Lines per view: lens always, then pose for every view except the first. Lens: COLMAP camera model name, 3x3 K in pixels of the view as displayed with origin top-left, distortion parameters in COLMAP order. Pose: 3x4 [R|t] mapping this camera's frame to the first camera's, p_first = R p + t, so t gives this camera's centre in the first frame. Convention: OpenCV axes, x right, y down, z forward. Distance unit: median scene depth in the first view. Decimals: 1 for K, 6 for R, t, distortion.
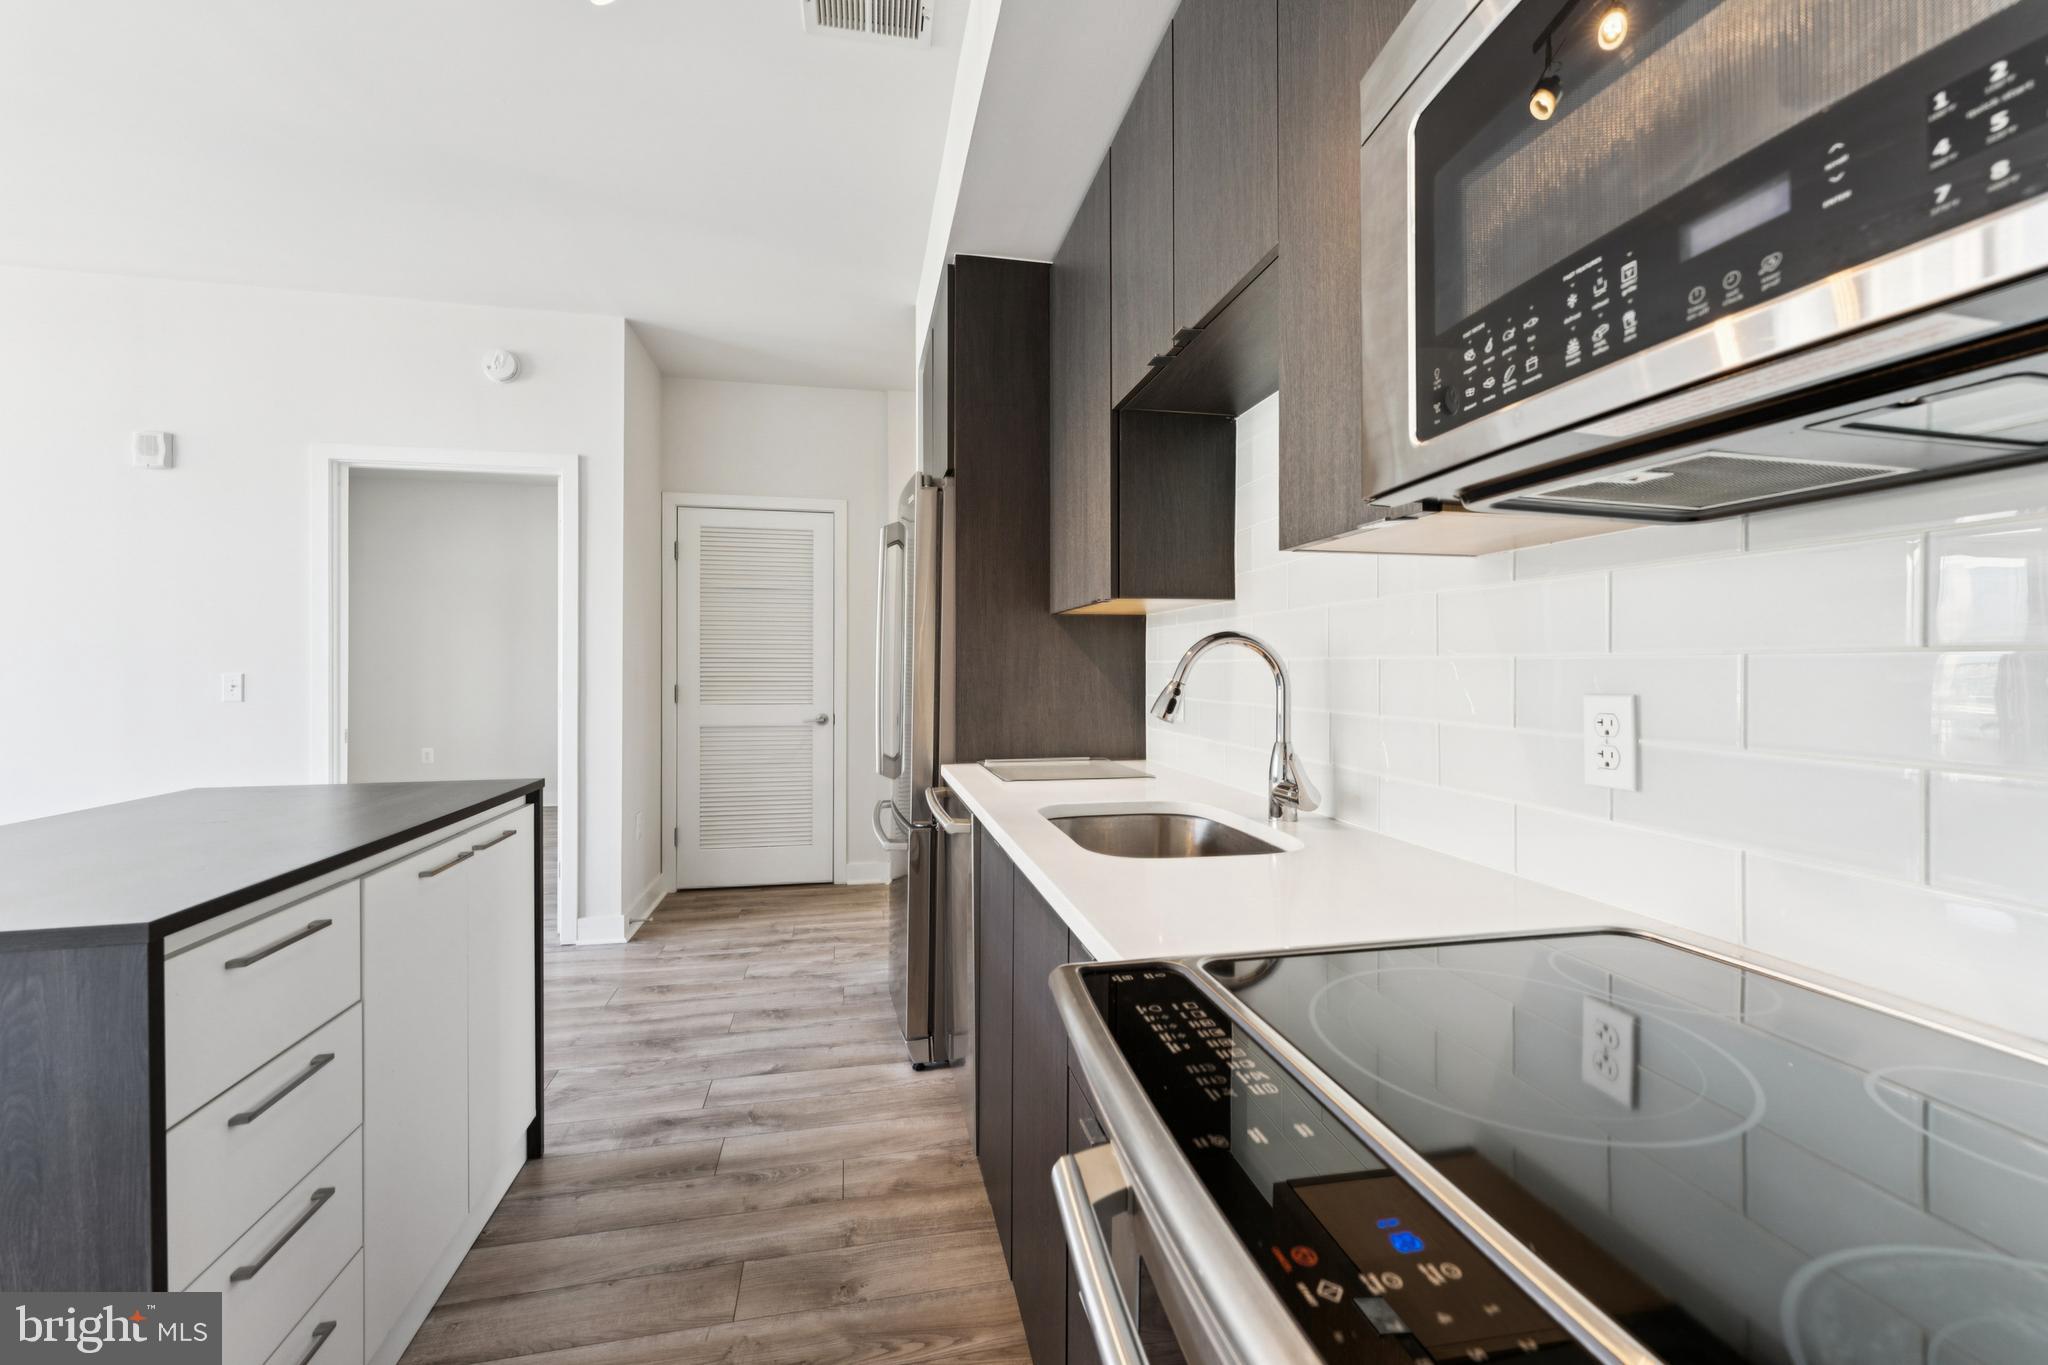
lens RADIAL K [[823.7, 0, 1026.3], [0, 823.7, 663.5], [0, 0, 1]] dist [-0.002970, -0.000446]
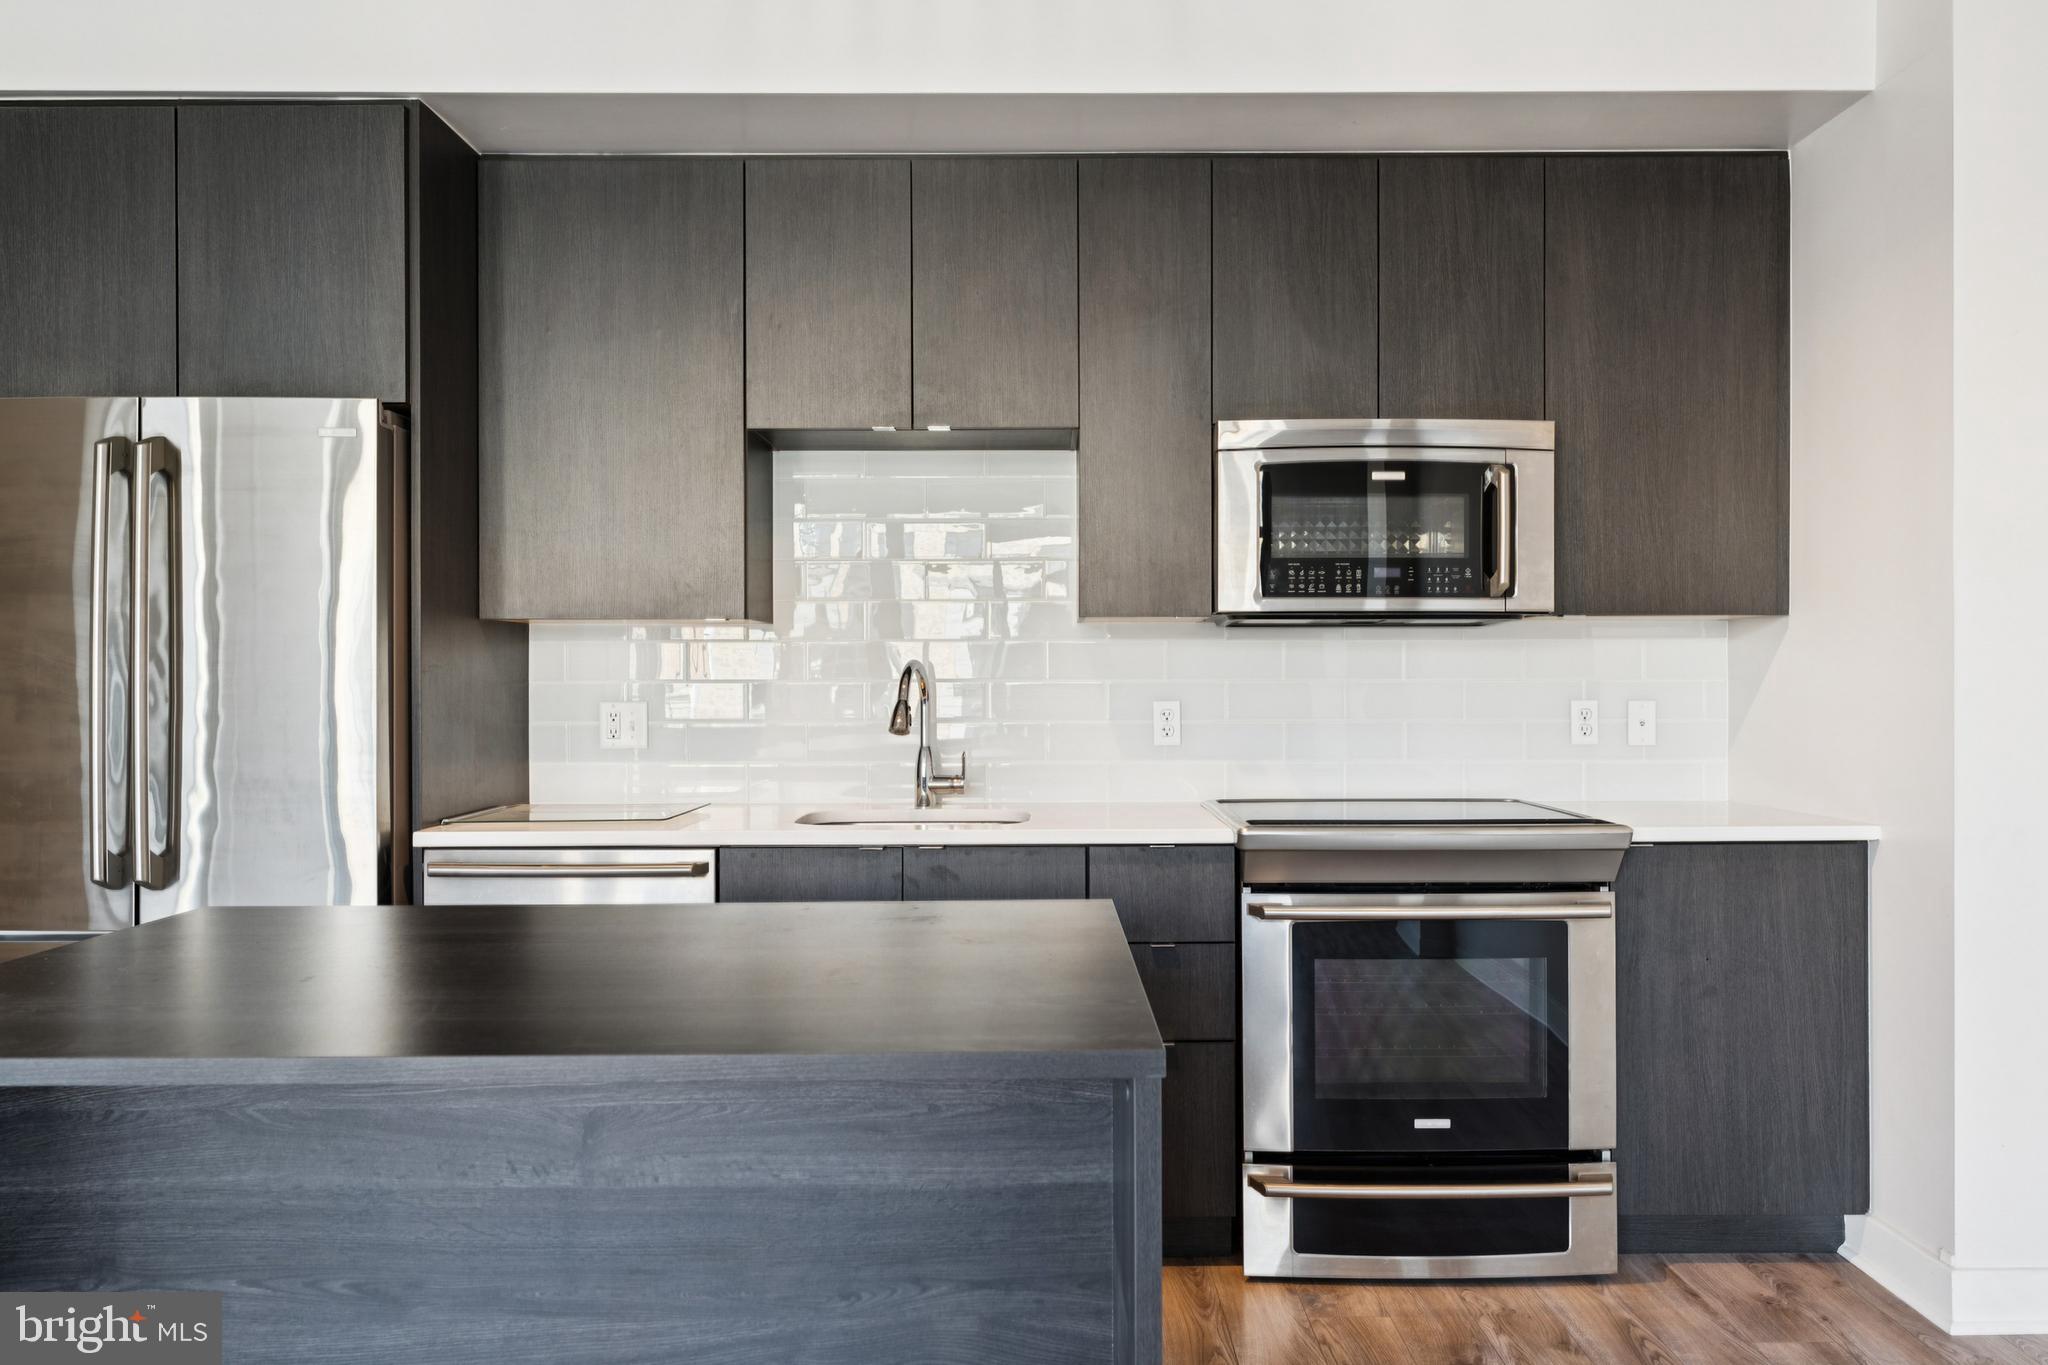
lens RADIAL K [[1375.5, 0, 1030.1], [0, 1375.5, 688.1], [0, 0, 1]] dist [-0.005664, -0.000504]
pose [[0.207766, -0.006048, 0.978160, -1.327349], [0.000254, 0.999981, 0.006129, -0.007278], [-0.978178, -0.001025, 0.207764, 0.294181]]
